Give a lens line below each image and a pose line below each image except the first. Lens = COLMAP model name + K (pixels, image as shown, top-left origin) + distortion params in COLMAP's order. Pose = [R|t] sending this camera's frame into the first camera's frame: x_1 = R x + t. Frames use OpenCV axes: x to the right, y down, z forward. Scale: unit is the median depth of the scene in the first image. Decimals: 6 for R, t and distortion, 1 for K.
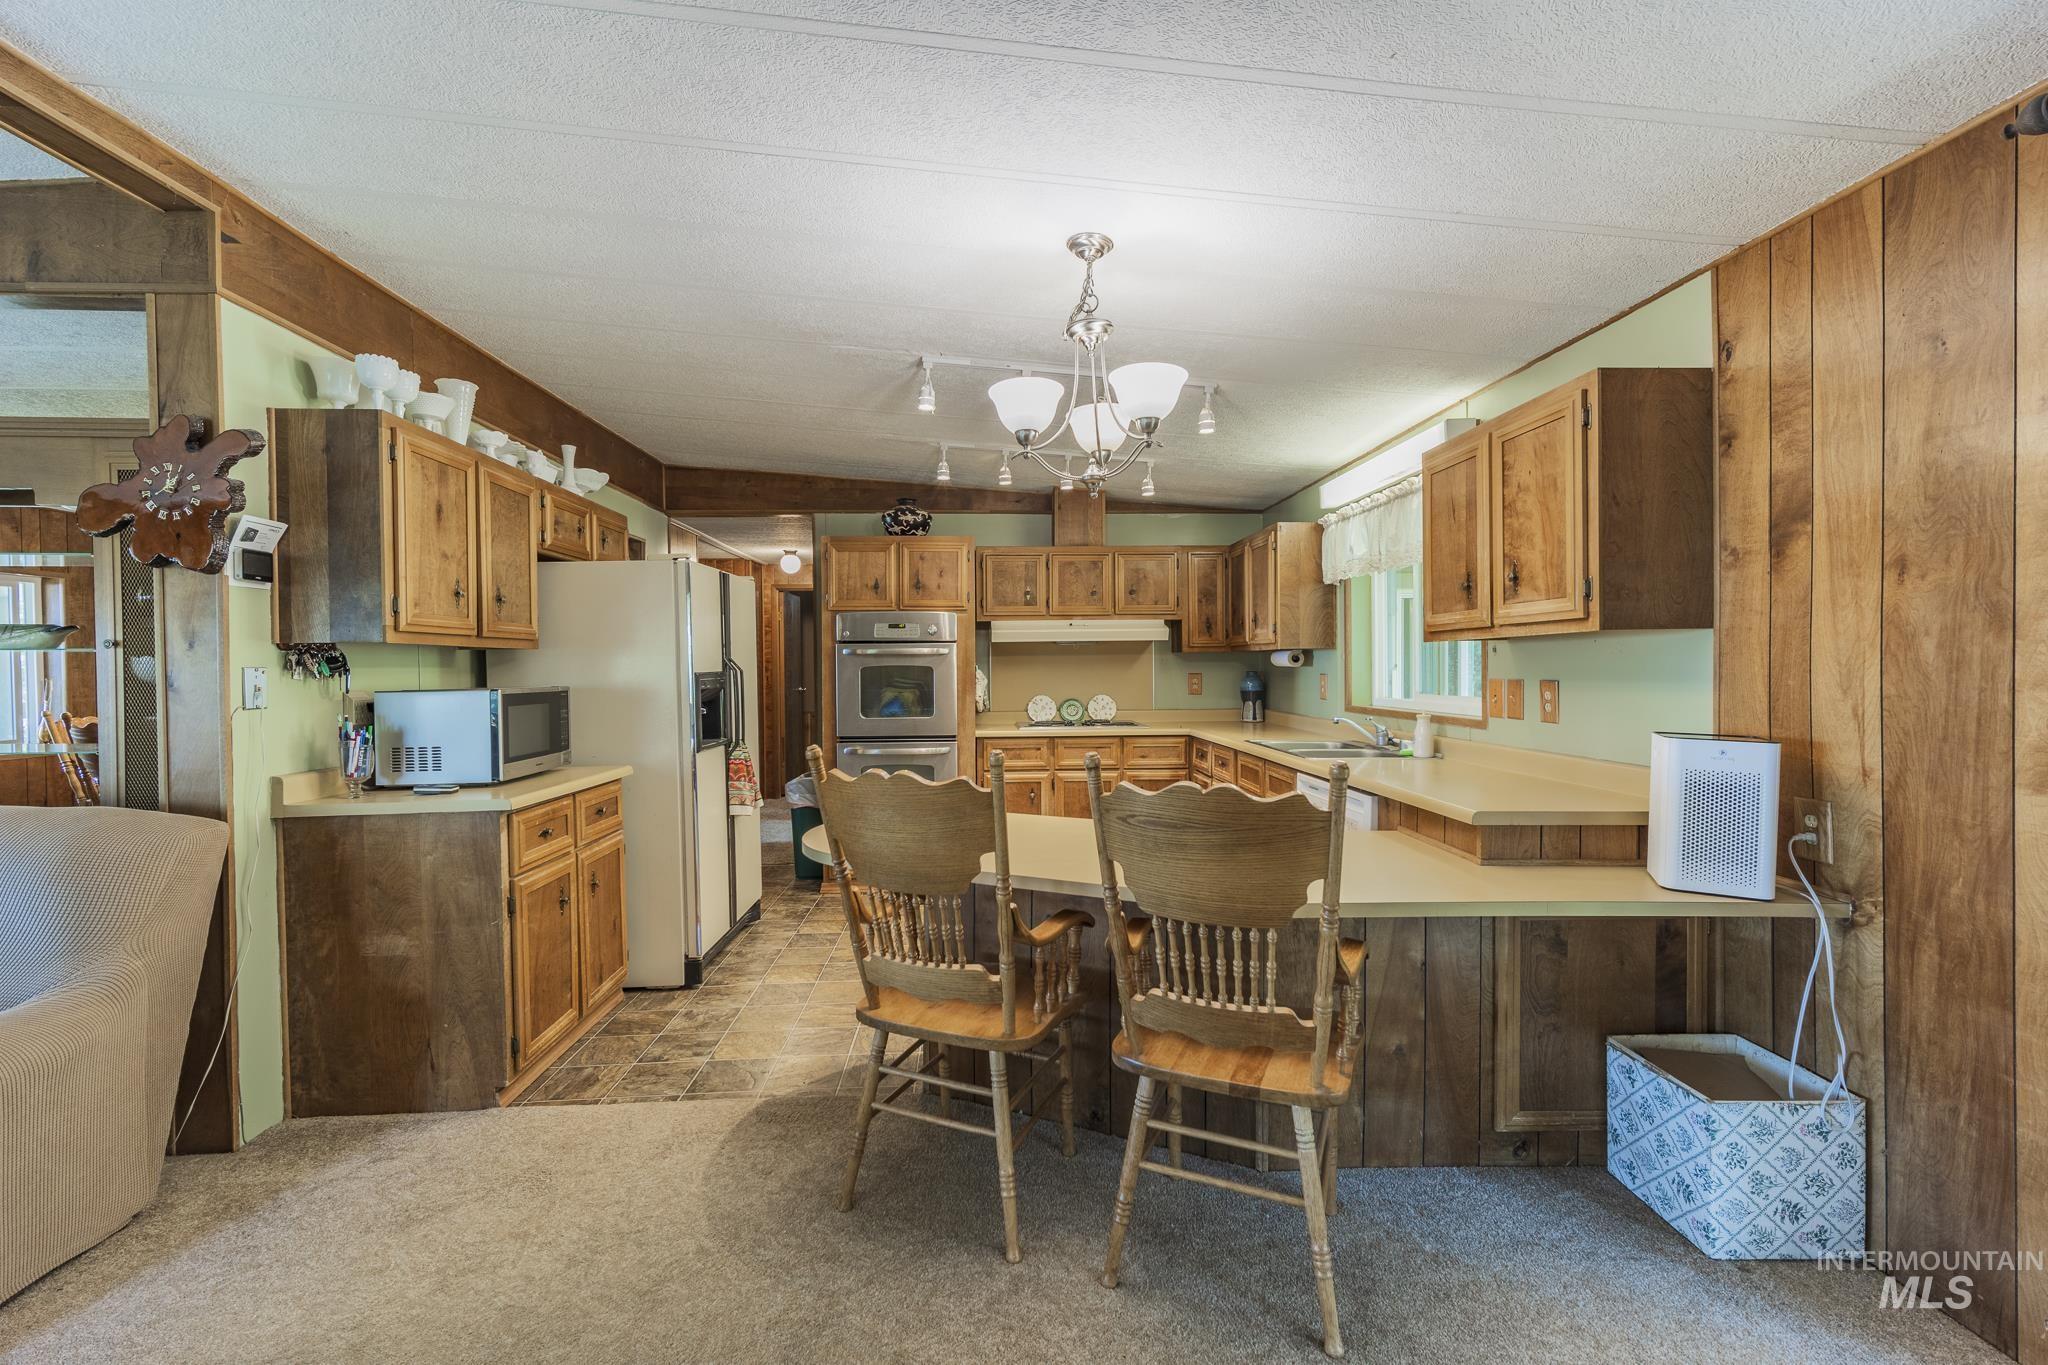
lens RADIAL K [[869.8, 0, 1022.6], [0, 869.8, 676.3], [0, 0, 1]] dist [0.002734, 0.000602]
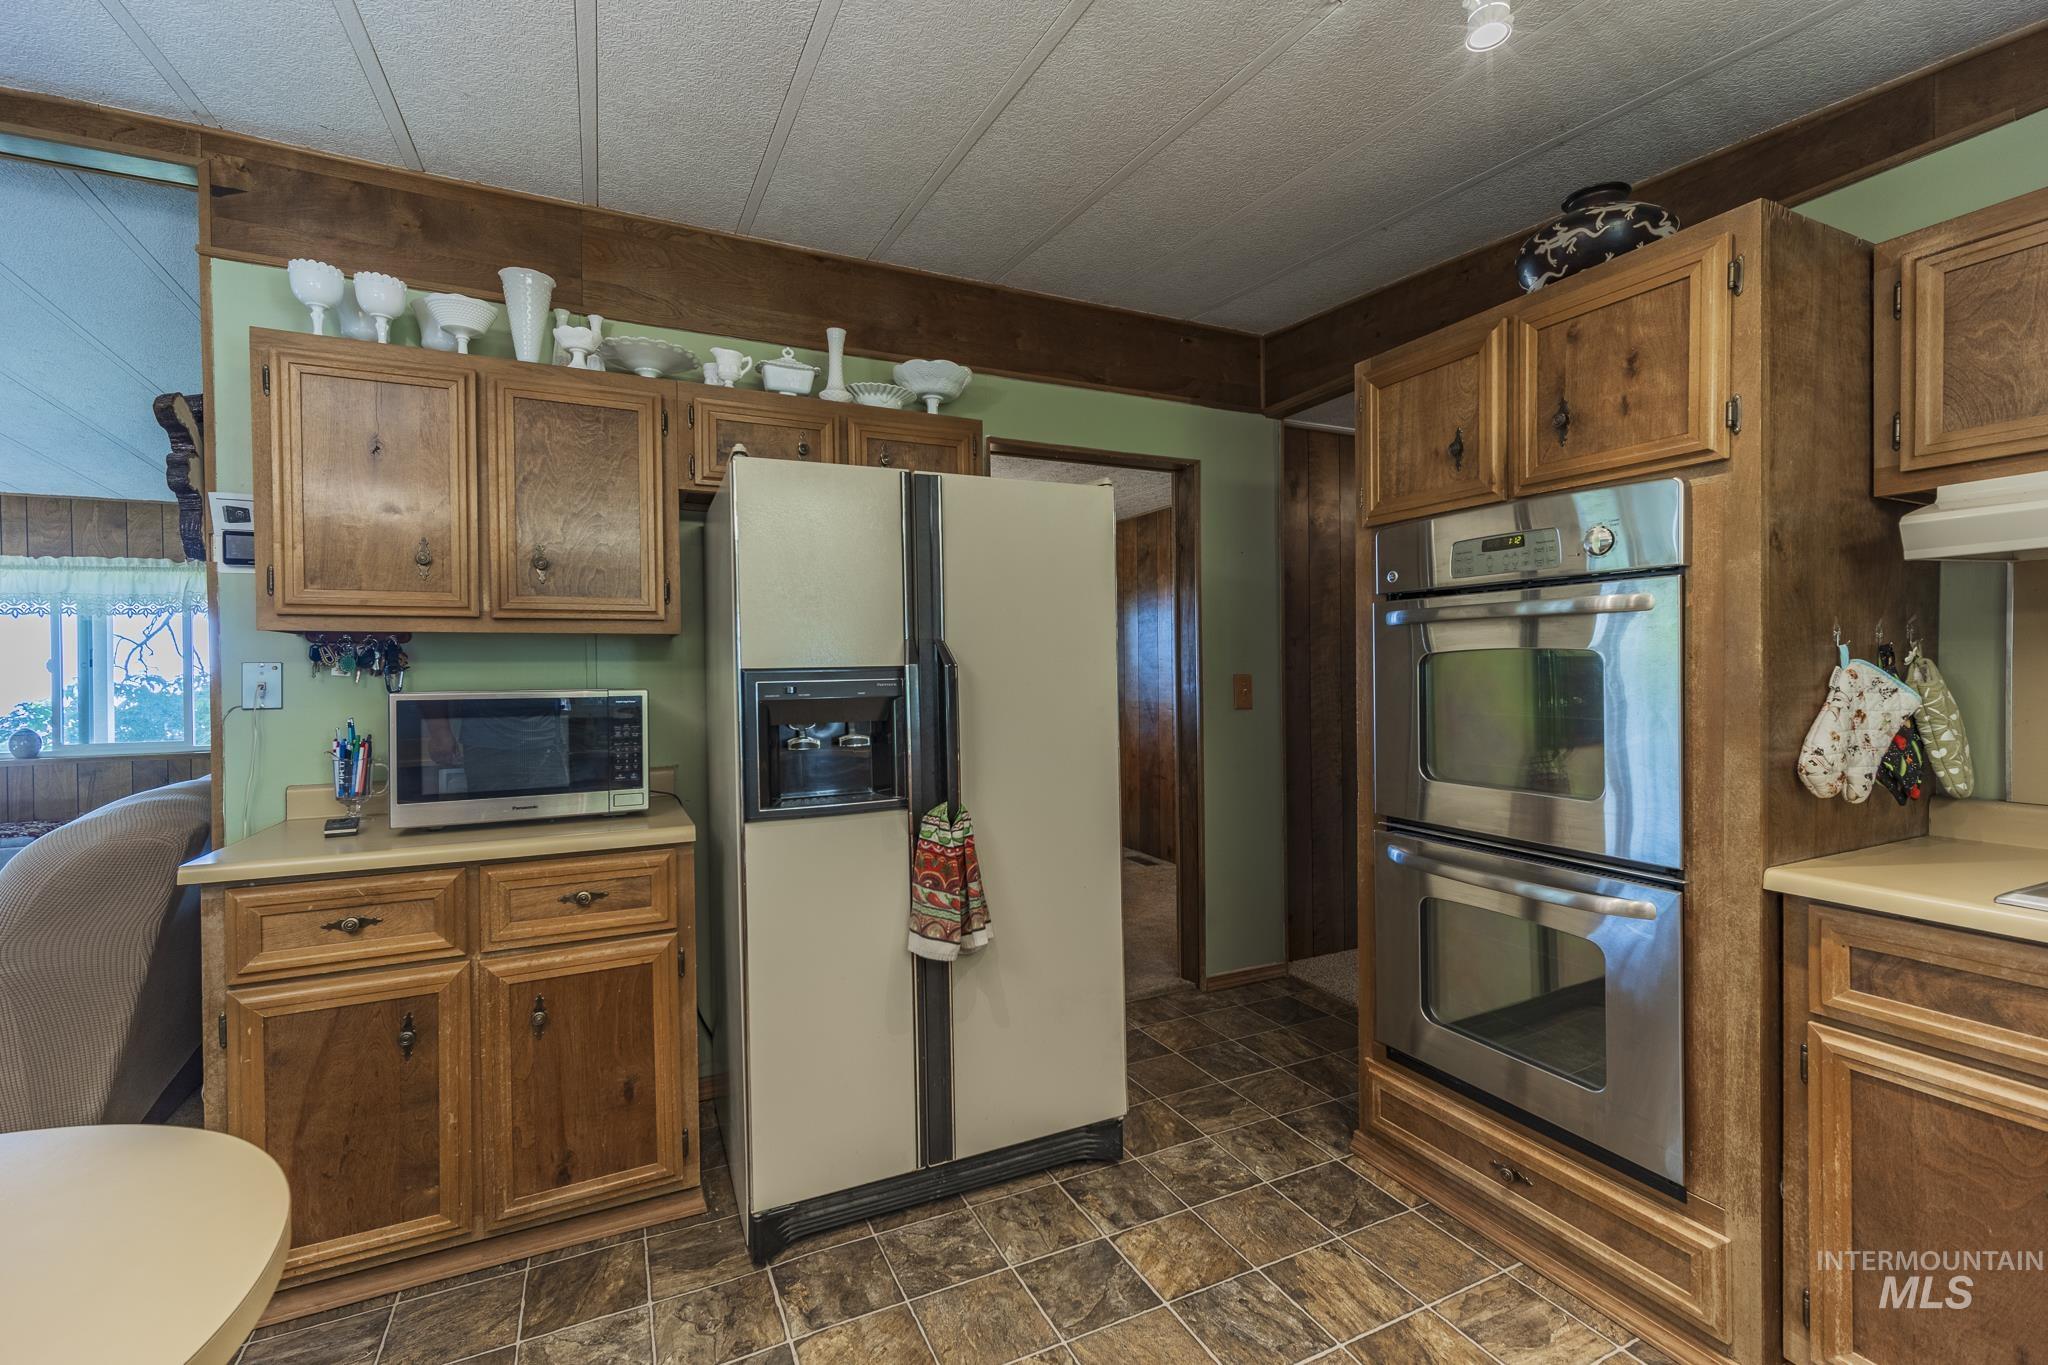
lens RADIAL K [[869.8, 0, 1018.2], [0, 869.8, 677.9], [0, 0, 1]] dist [0.002734, 0.000602]
pose [[0.387836, 0.014948, -0.921607, 0.226707], [-0.003276, 0.999885, 0.014839, -0.009610], [0.921723, -0.002736, 0.387840, 1.263183]]
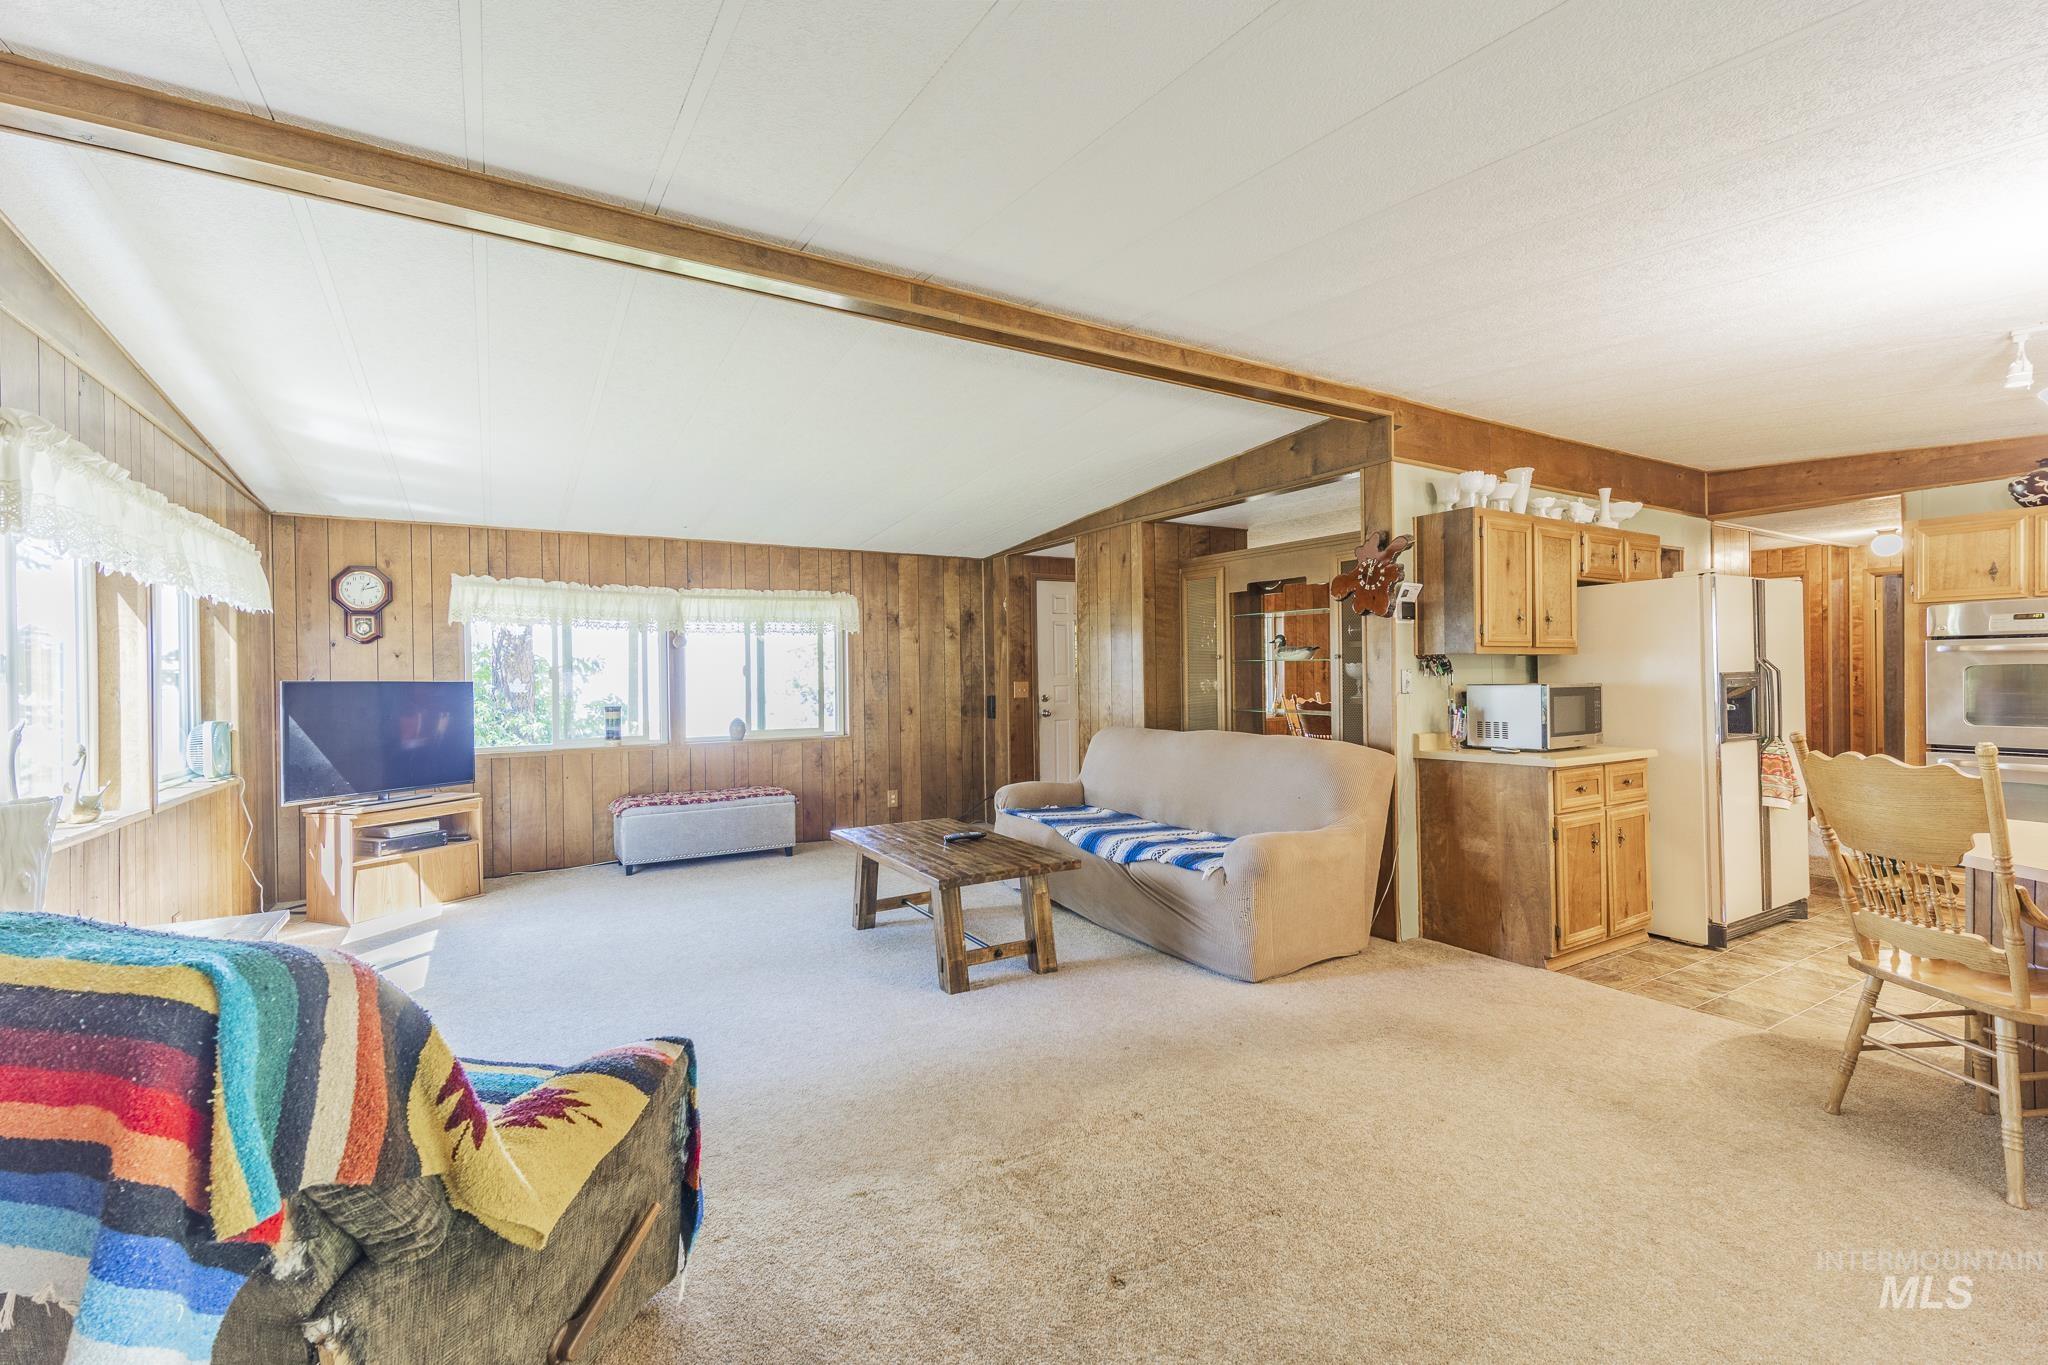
lens RADIAL K [[869.8, 0, 1021.3], [0, 869.8, 673.3], [0, 0, 1]] dist [0.002734, 0.000602]
pose [[0.469869, 0.003906, -0.882727, 0.264263], [-0.004676, 0.999987, 0.001935, -0.001673], [0.882724, 0.003218, 0.469882, -0.451360]]
